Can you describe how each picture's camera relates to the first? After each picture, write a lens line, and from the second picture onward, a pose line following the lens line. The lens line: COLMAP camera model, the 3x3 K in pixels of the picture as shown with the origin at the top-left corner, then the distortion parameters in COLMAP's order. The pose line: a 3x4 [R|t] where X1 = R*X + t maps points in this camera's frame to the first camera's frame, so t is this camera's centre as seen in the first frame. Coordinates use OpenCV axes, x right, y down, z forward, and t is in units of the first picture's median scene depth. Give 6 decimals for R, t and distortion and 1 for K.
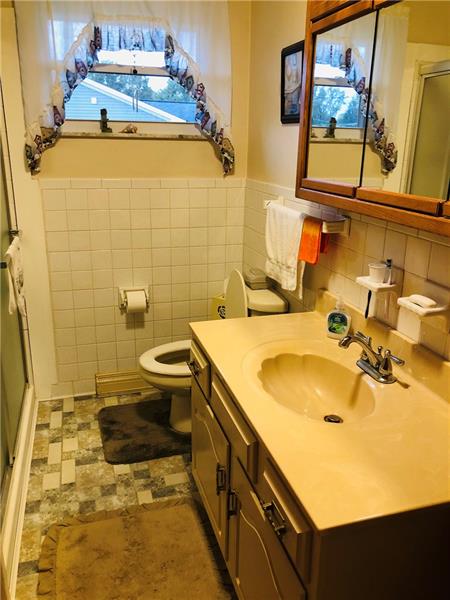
lens RADIAL K [[493.4, 0, 223.9], [0, 493.4, 297.5], [0, 0, 1]] dist [0.047612, -0.041493]
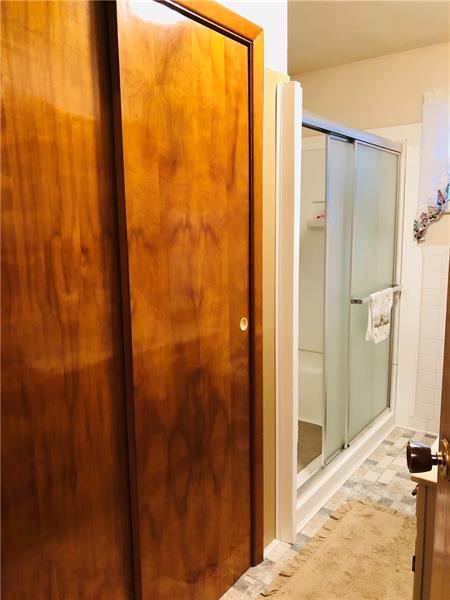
lens RADIAL K [[493.4, 0, 224.9], [0, 493.4, 300.6], [0, 0, 1]] dist [0.047612, -0.041493]
pose [[0.612394, 0.109771, -0.782894, 0.348531], [-0.216368, 0.975773, -0.032432, 0.049490], [0.760367, 0.189254, 0.621309, -0.151542]]
